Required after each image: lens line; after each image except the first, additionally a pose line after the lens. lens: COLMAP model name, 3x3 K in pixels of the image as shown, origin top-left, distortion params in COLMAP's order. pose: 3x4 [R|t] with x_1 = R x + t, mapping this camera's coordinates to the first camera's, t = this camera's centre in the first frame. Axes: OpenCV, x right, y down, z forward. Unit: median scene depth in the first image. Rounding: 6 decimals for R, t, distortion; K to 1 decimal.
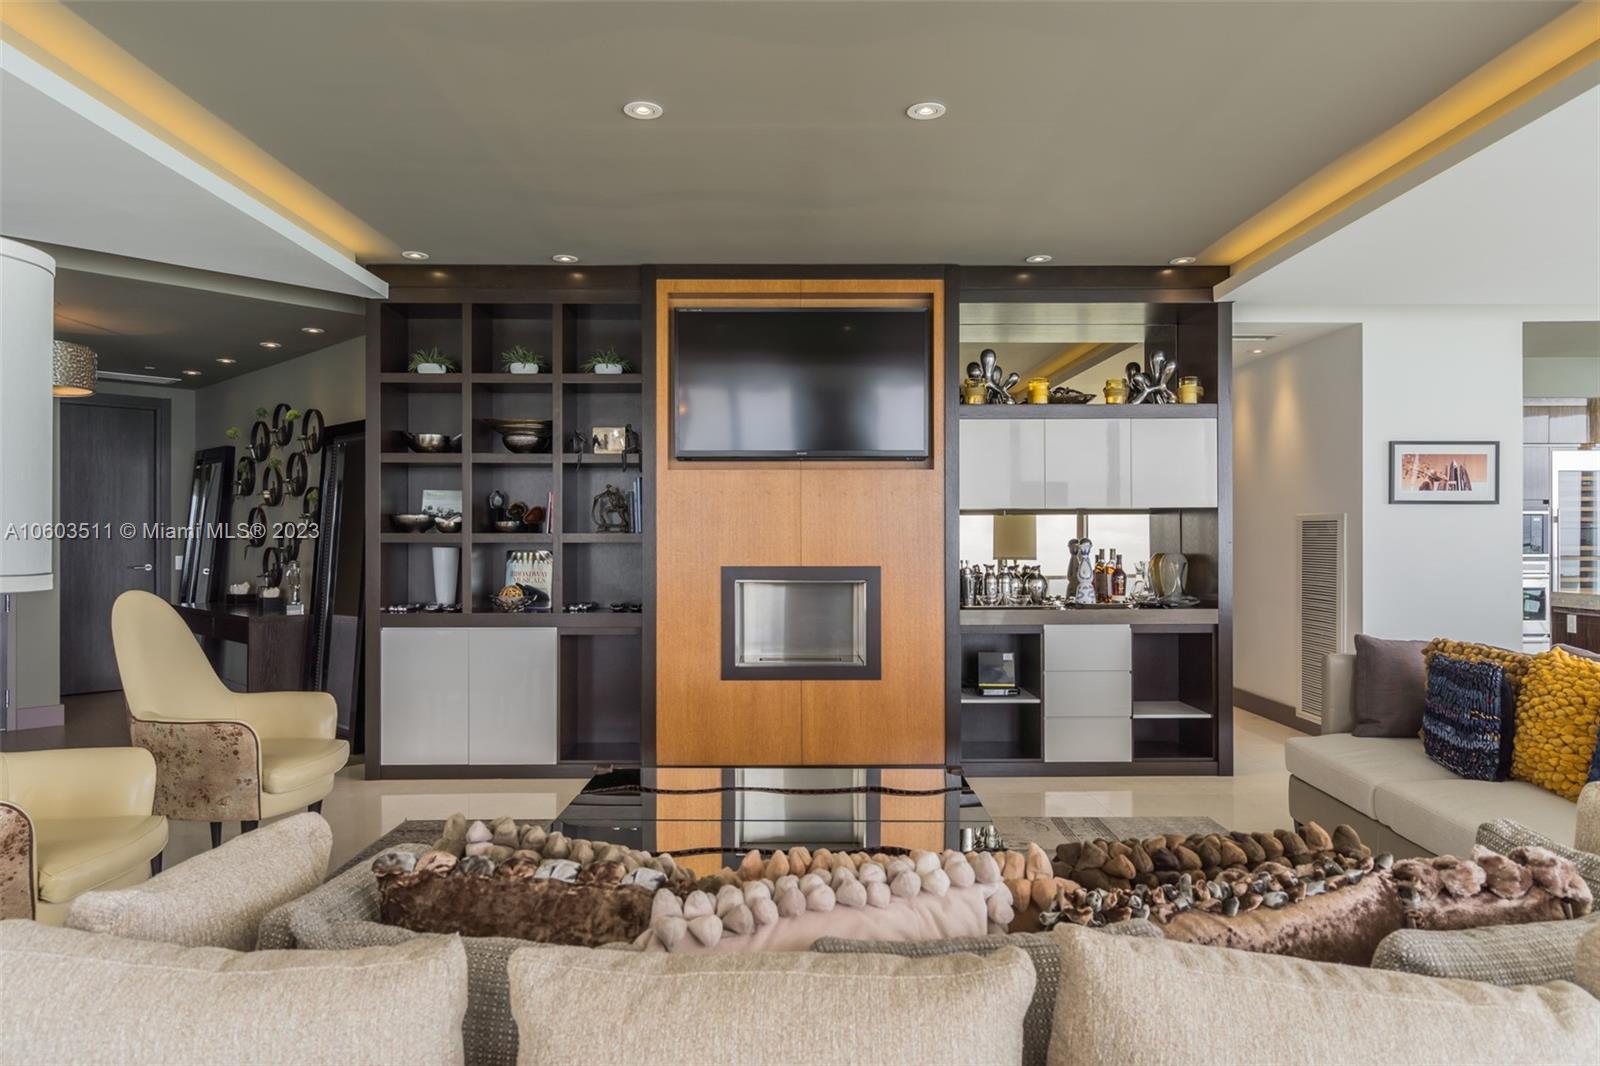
lens RADIAL K [[1011.4, 0, 800.0], [0, 1011.4, 533.0], [0, 0, 1]] dist [-0.002628, -0.000351]
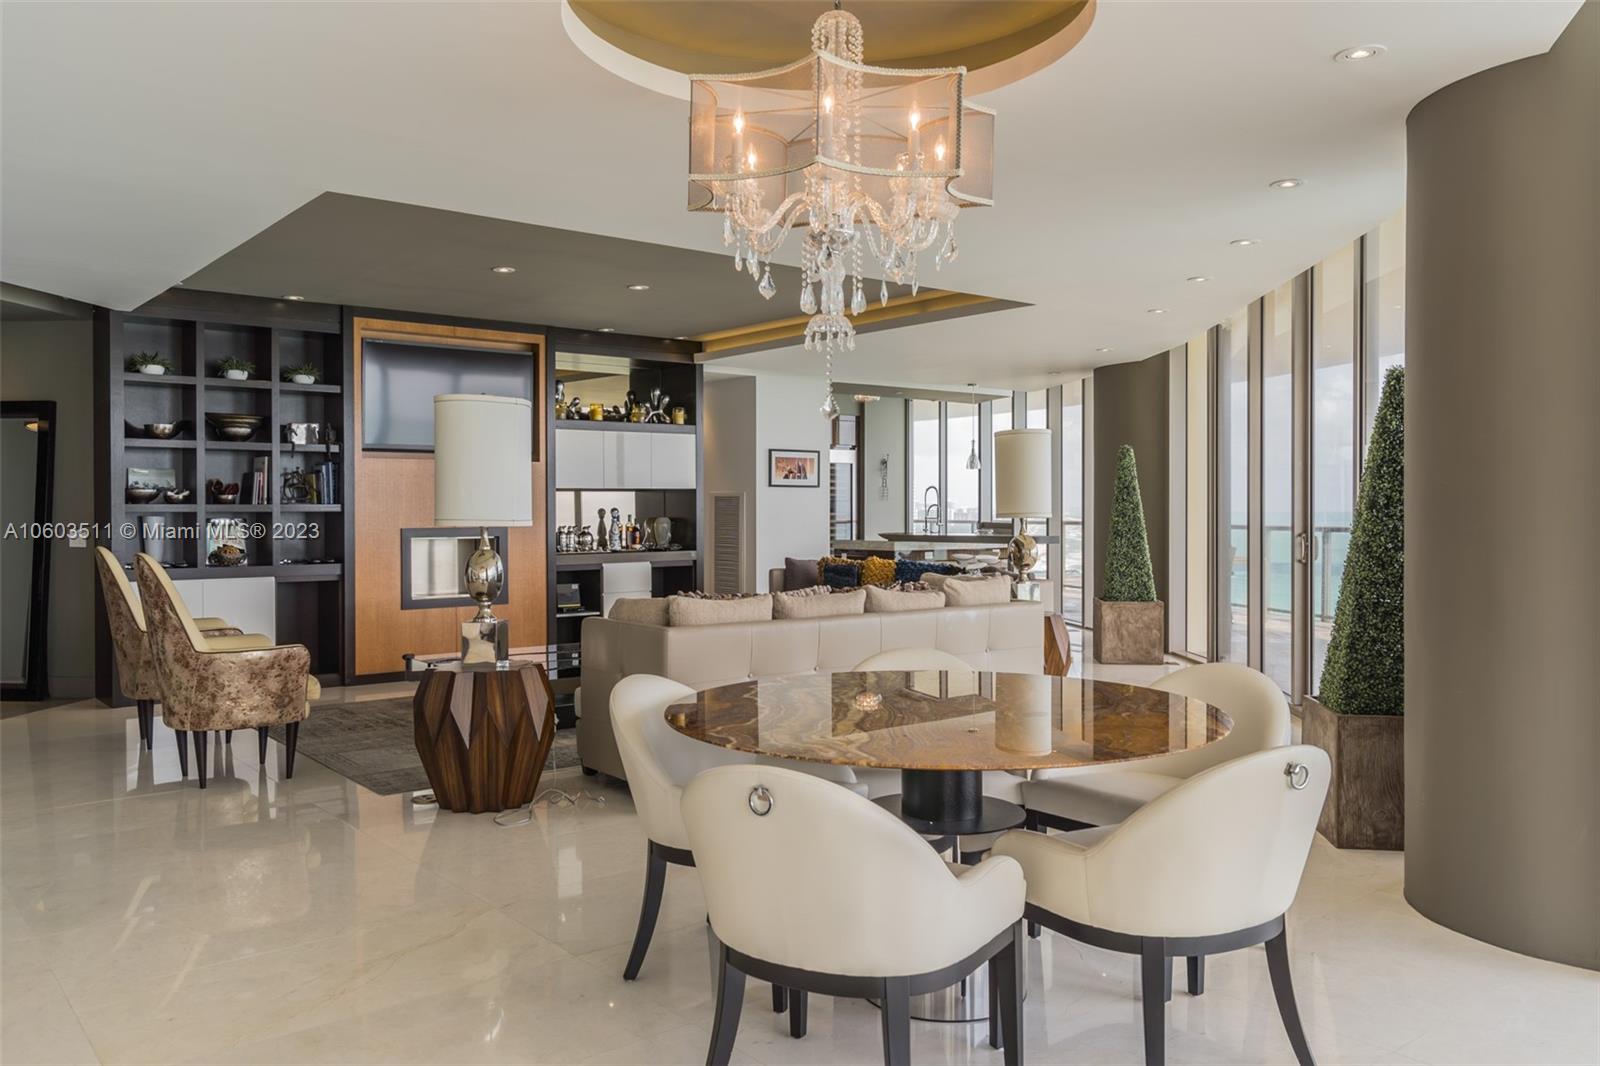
lens RADIAL K [[1207.3, 0, 800.0], [0, 1207.3, 533.0], [0, 0, 1]] dist [0.001678, 0.000450]
pose [[0.777620, -0.014111, 0.628576, -0.680111], [-0.000902, 0.999722, 0.023559, 0.000013], [-0.628734, -0.018887, 0.777391, -0.622808]]
